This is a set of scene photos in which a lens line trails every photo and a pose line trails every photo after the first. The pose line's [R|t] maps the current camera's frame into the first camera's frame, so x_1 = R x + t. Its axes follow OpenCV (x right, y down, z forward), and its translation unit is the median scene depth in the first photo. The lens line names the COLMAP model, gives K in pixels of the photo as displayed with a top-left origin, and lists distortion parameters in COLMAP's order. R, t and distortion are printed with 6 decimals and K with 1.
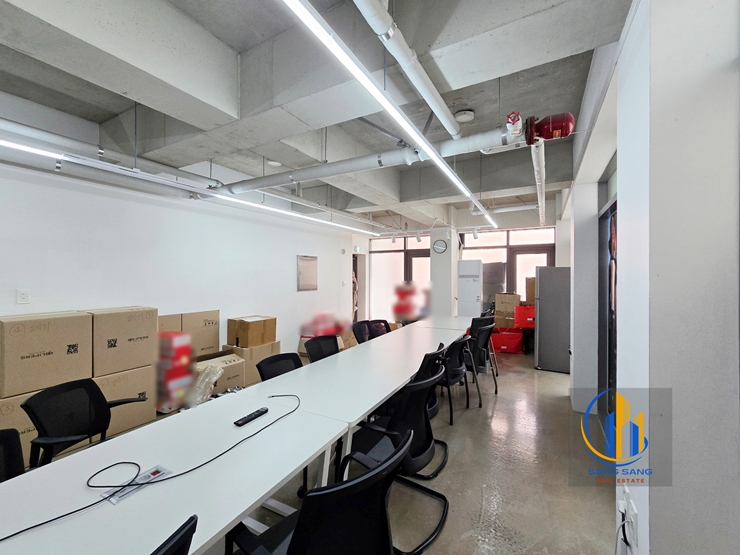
lens RADIAL K [[314.8, 0, 372.6], [0, 314.8, 273.7], [0, 0, 1]] dist [-0.000988, -0.000138]
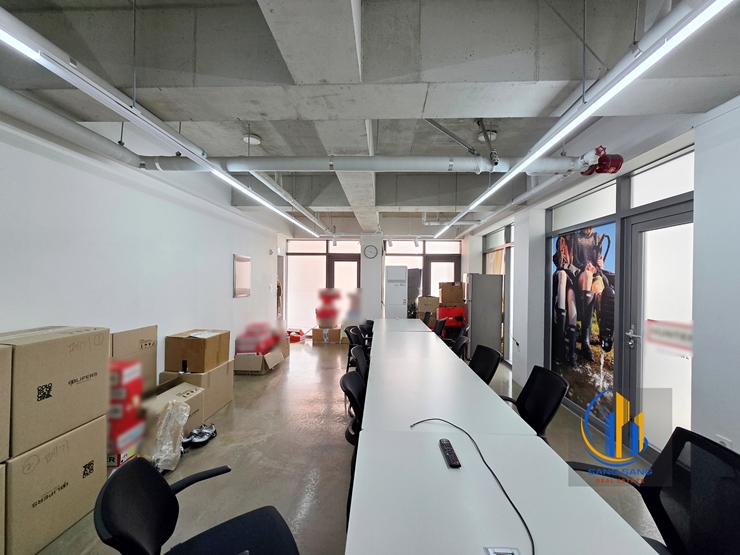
lens RADIAL K [[307.4, 0, 372.7], [0, 307.4, 277.0], [0, 0, 1]] dist [-0.000504, 0.000192]
pose [[0.898593, 0.013116, 0.438587, -0.341920], [-0.012911, 0.999911, -0.003450, -0.000531], [-0.438593, -0.002562, 0.898682, 0.136115]]
